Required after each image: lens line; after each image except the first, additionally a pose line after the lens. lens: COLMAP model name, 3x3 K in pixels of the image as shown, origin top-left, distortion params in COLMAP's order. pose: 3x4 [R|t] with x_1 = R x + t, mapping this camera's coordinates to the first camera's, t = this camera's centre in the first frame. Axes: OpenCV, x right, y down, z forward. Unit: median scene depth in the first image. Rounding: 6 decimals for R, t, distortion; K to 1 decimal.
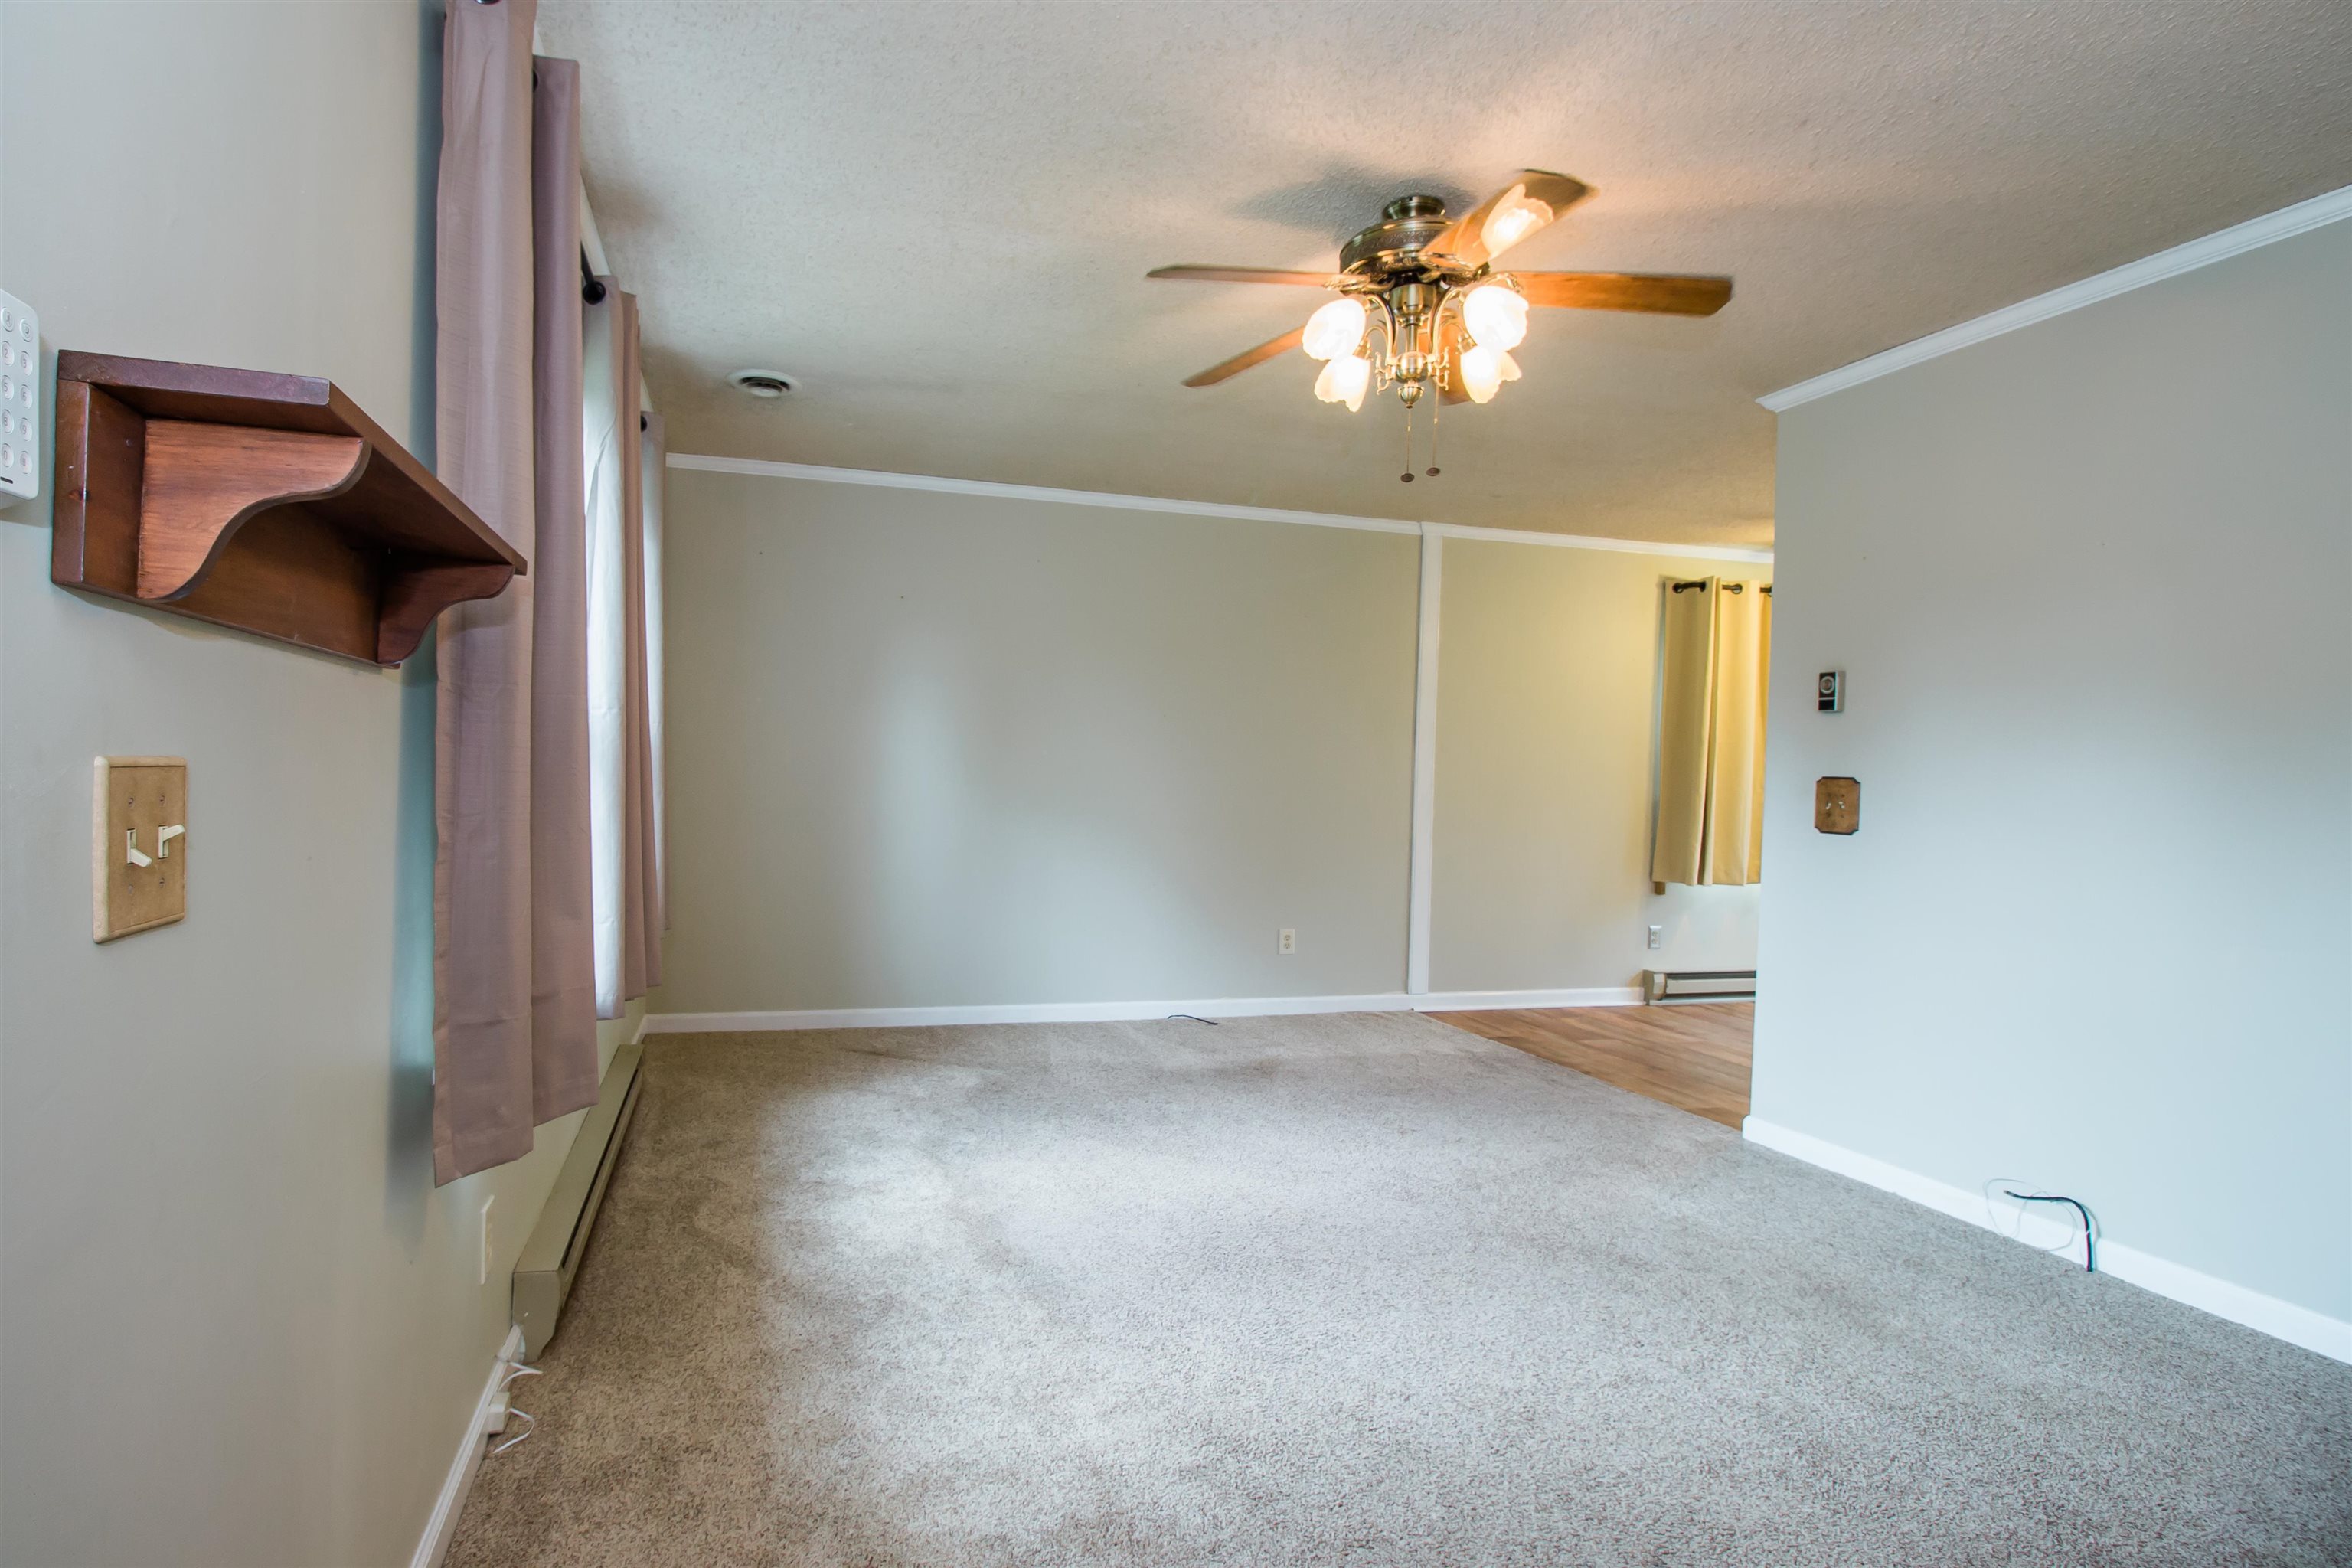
lens RADIAL K [[1204.9, 0, 1100.1], [0, 1204.9, 805.6], [0, 0, 1]] dist [-0.000143, -0.000117]
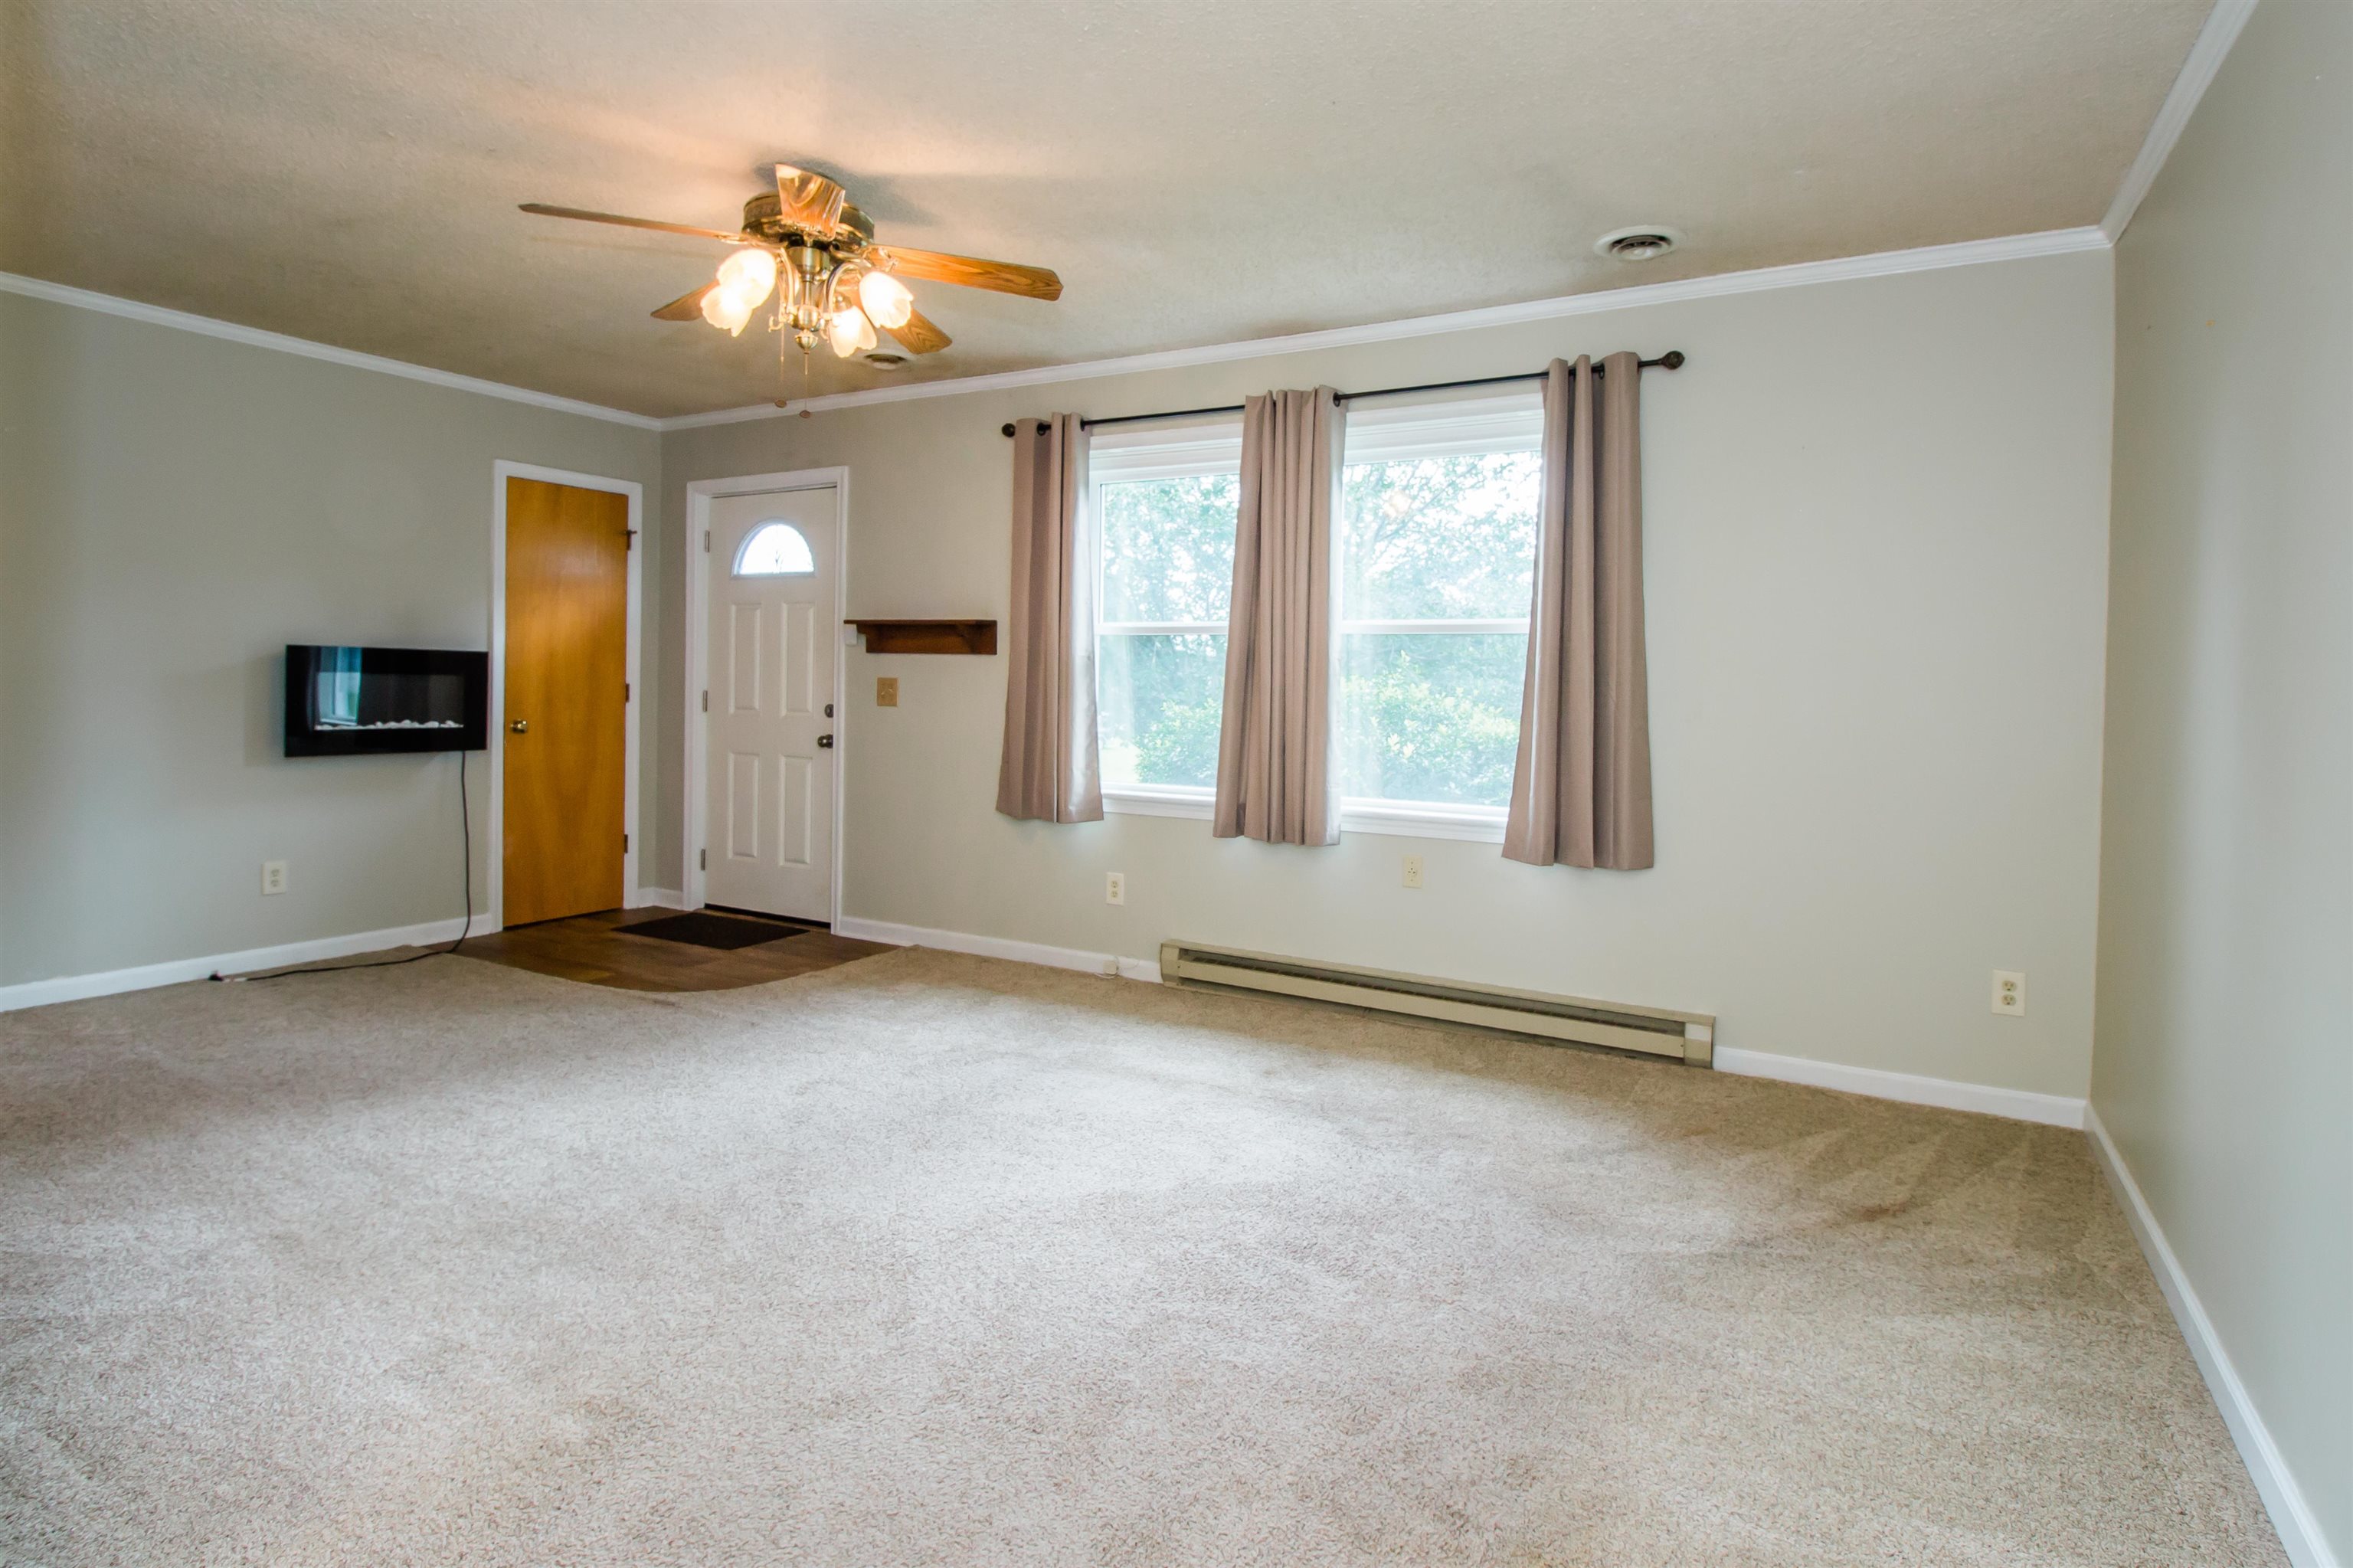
lens RADIAL K [[1215.6, 0, 1178.7], [0, 1215.6, 700.6], [0, 0, 1]] dist [0.000256, -0.000009]
pose [[-0.712637, -0.031652, -0.700819, 0.637762], [-0.062056, 0.997910, 0.018032, -0.031075], [0.698783, 0.056340, -0.713112, 1.653217]]
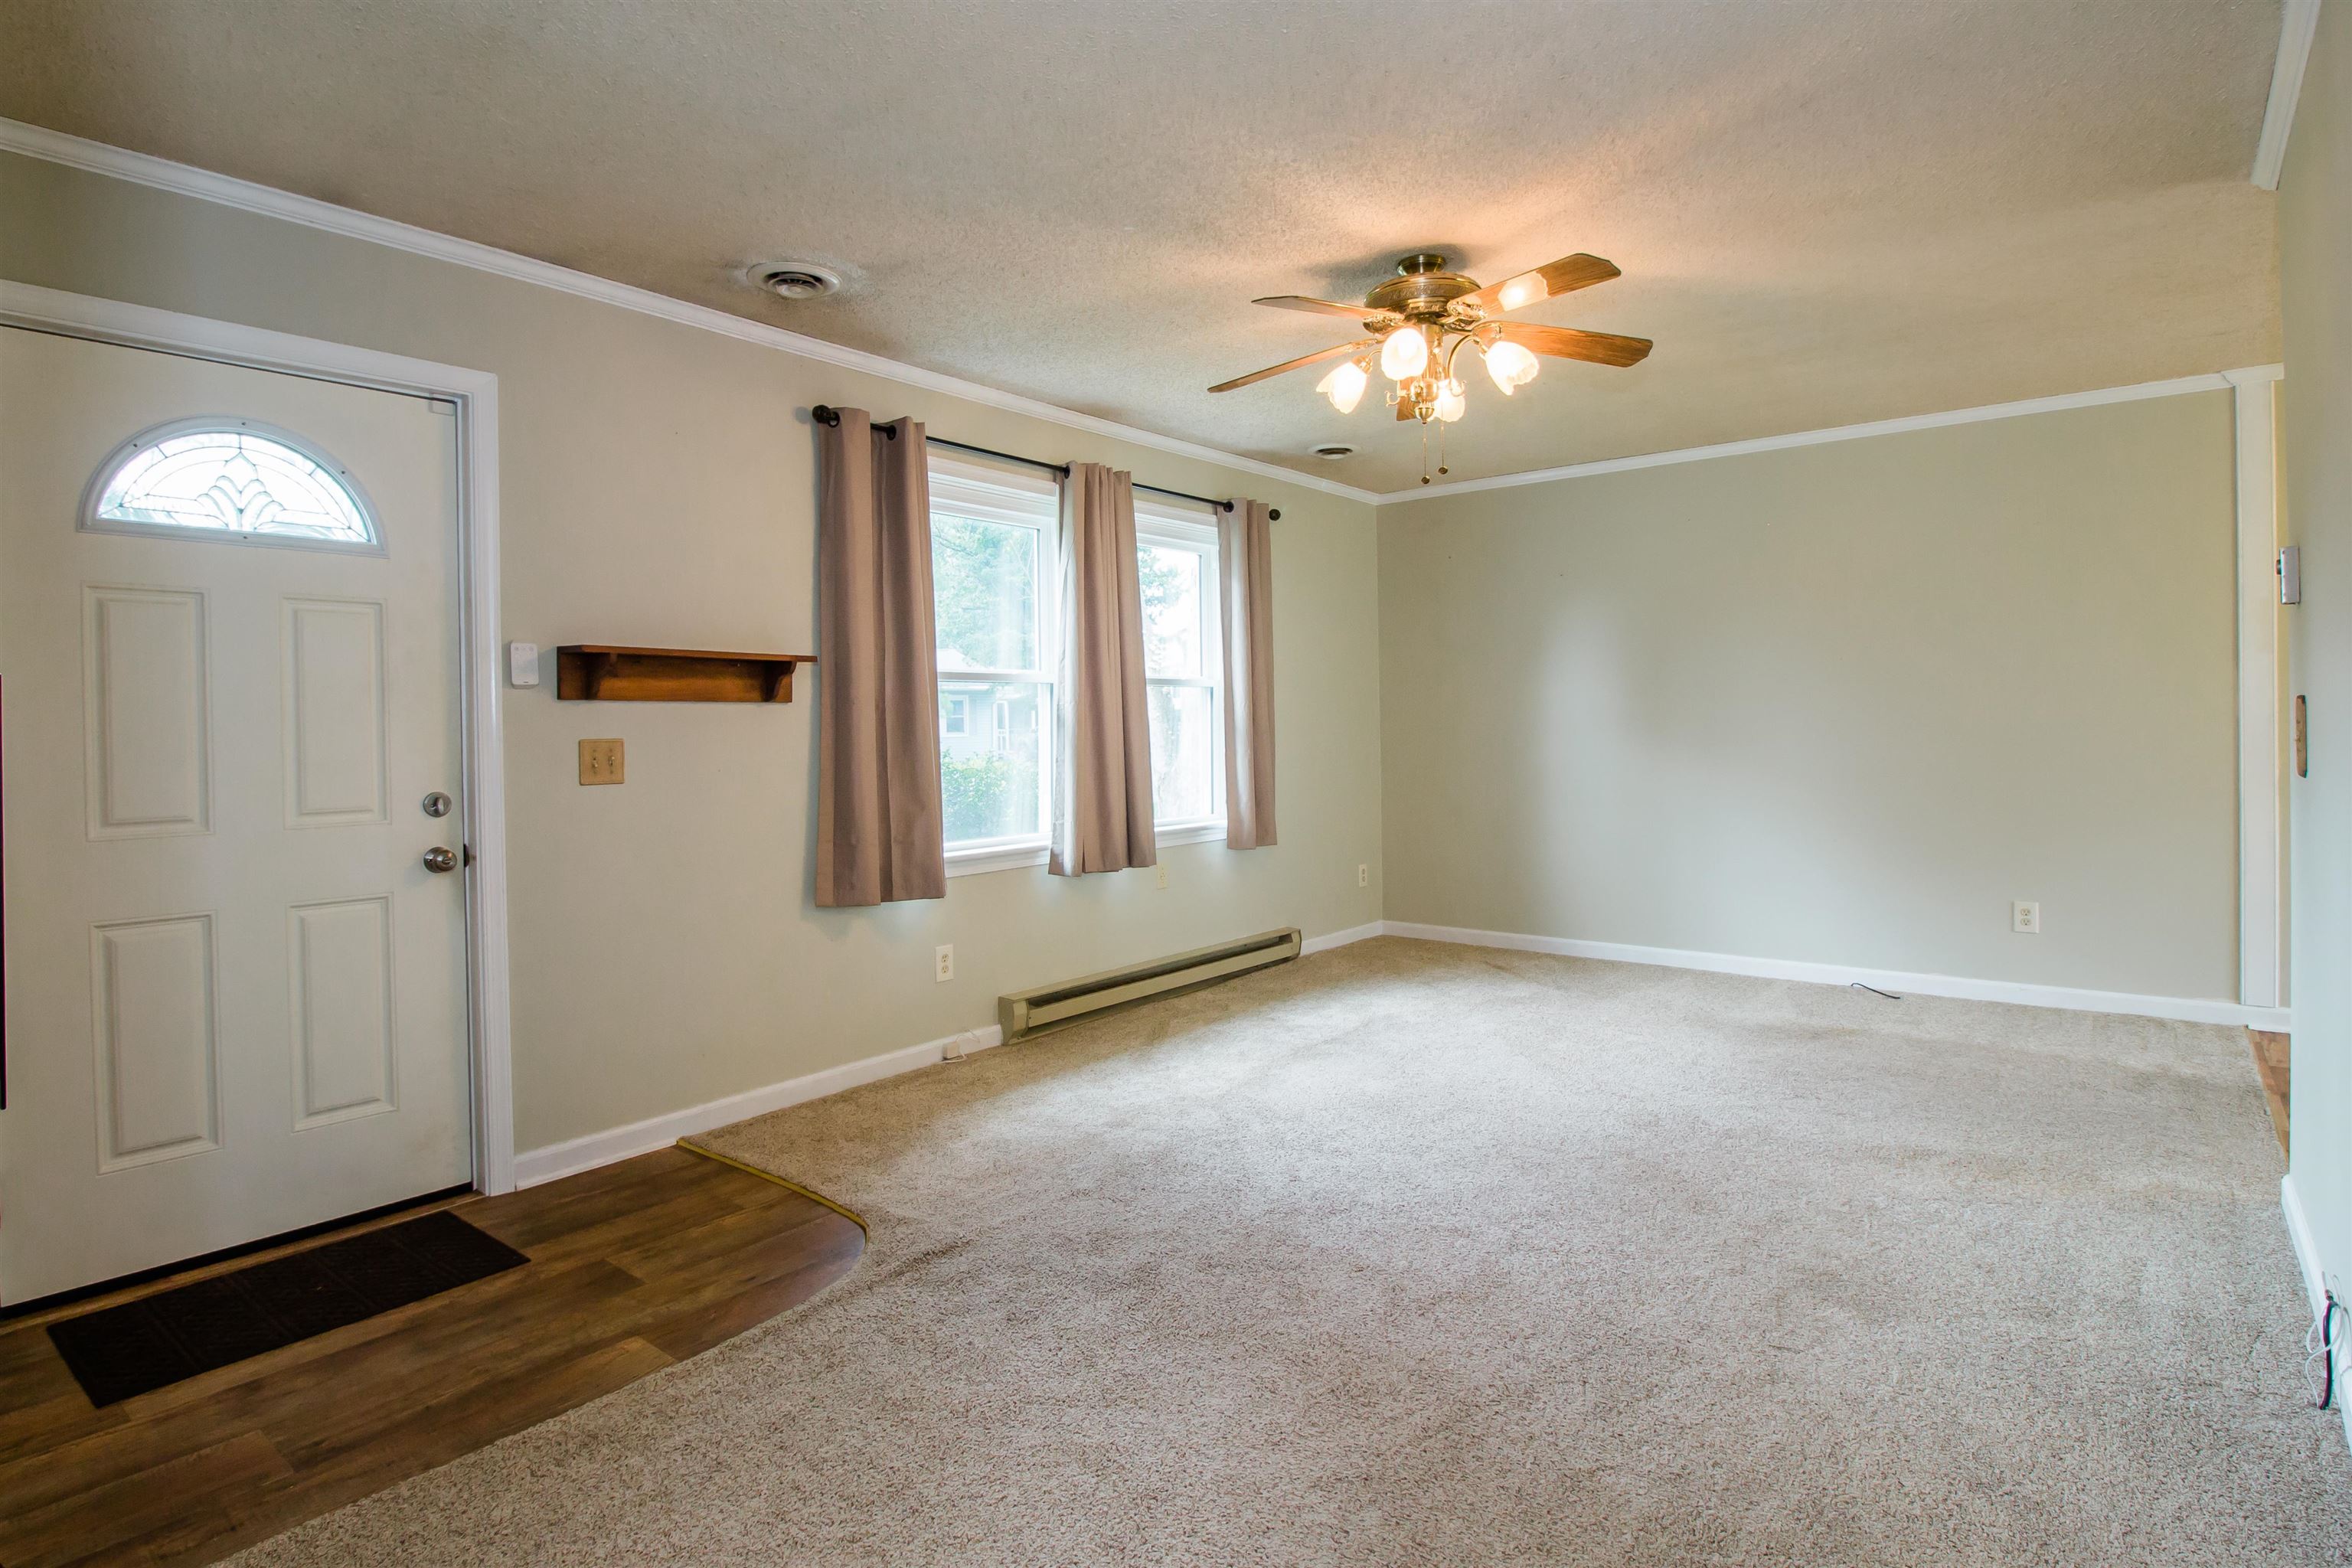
lens RADIAL K [[1226.5, 0, 1173.4], [0, 1226.5, 733.5], [0, 0, 1]] dist [0.000789, -0.000250]
pose [[0.576559, -0.031575, -0.816445, 0.884329], [0.004430, 0.999359, -0.035520, 0.024534], [0.817043, 0.016862, 0.576330, 0.055657]]
